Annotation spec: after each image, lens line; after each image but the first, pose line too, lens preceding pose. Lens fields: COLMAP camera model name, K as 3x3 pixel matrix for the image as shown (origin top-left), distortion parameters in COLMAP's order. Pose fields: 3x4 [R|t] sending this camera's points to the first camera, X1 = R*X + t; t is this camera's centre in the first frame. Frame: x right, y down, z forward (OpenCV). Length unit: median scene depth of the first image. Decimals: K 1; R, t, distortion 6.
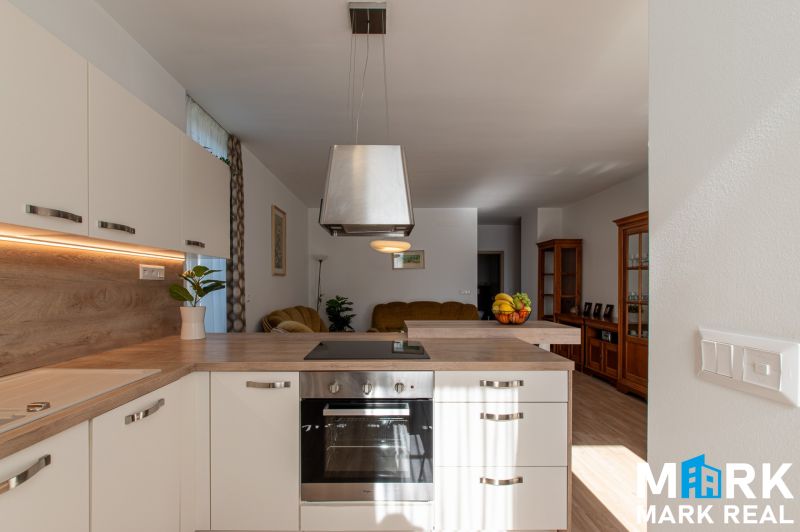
lens RADIAL K [[358.4, 0, 389.1], [0, 358.4, 286.2], [0, 0, 1]] dist [-0.008398, 0.001198]
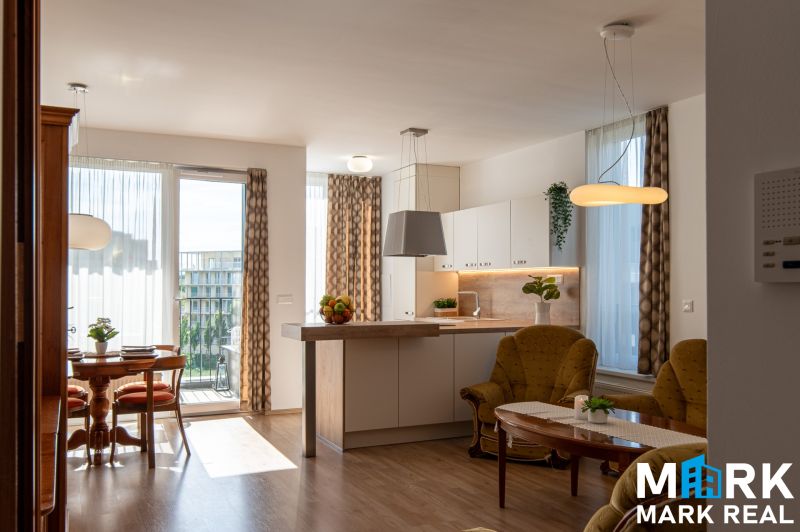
lens RADIAL K [[690.0, 0, 387.8], [0, 690.0, 269.8], [0, 0, 1]] dist [-0.017143, -0.035860]
pose [[-0.911993, -0.010110, -0.410082, 1.452917], [-0.003033, 0.999835, -0.017905, -0.029474], [0.410195, -0.015085, -0.911873, 4.067559]]
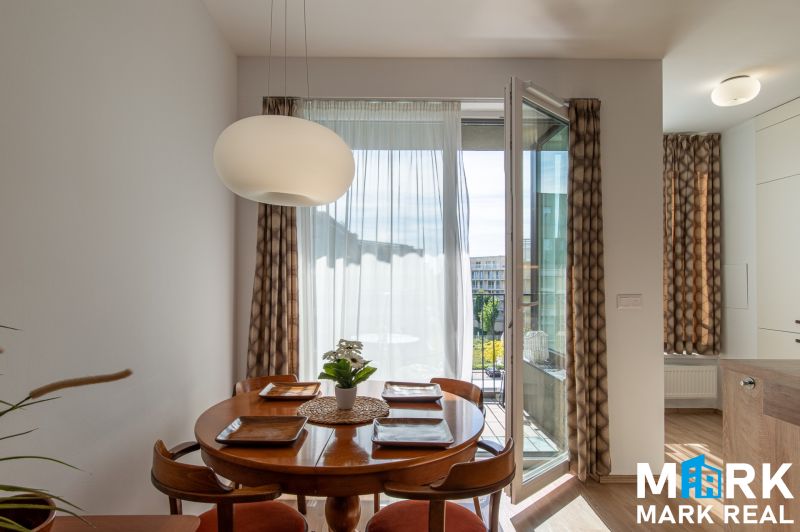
lens RADIAL K [[440.8, 0, 375.1], [0, 440.8, 278.0], [0, 0, 1]] dist [-0.003288, -0.003524]
pose [[-0.999955, -0.002224, 0.009206, 1.291346], [-0.002199, 0.999994, 0.002687, -0.017816], [-0.009212, 0.002666, -0.999954, 1.935877]]
